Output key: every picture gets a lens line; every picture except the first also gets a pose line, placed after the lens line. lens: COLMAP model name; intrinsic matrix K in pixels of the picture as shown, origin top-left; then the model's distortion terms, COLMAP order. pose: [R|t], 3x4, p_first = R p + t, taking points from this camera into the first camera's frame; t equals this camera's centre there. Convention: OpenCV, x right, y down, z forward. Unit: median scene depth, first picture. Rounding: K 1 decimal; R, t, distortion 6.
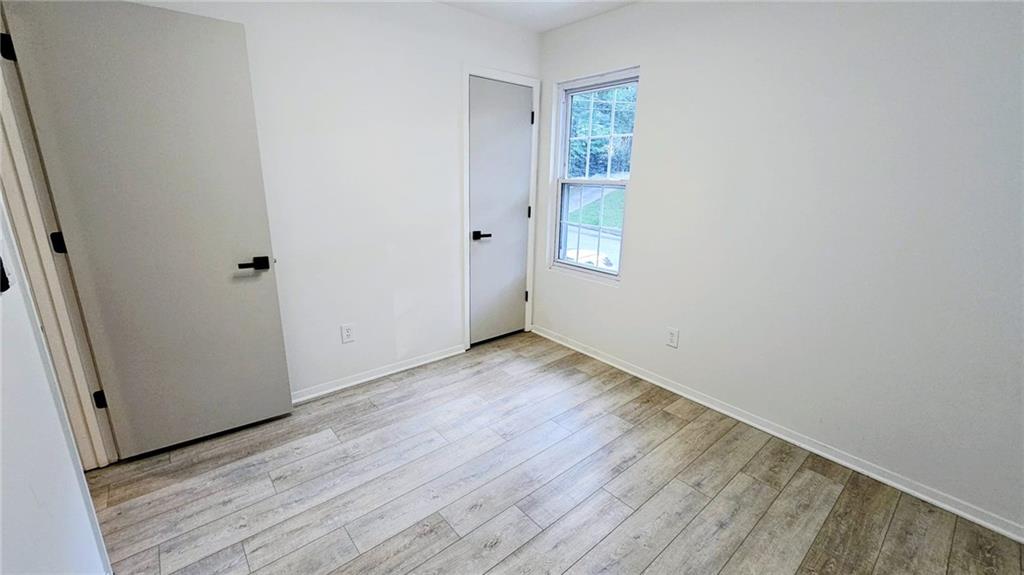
lens RADIAL K [[420.2, 0, 512.6], [0, 420.2, 286.7], [0, 0, 1]] dist [0.001870, 0.000175]
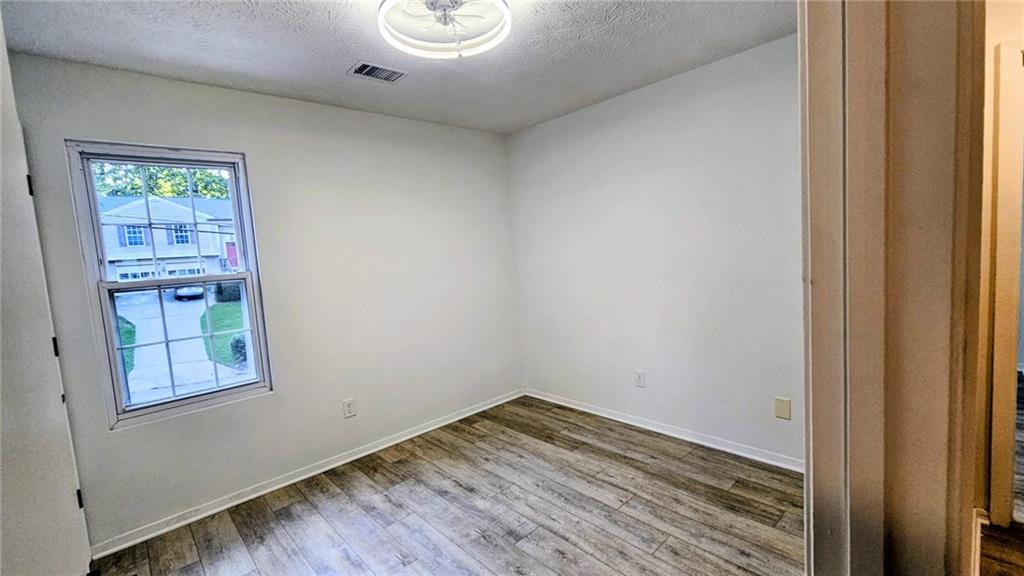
lens RADIAL K [[420.2, 0, 509.5], [0, 420.2, 287.8], [0, 0, 1]] dist [0.001870, 0.000175]
pose [[-0.034884, -0.102959, 0.994074, -0.777222], [0.326447, 0.938944, 0.108705, -0.174903], [-0.944572, 0.328305, 0.000856, 0.614159]]
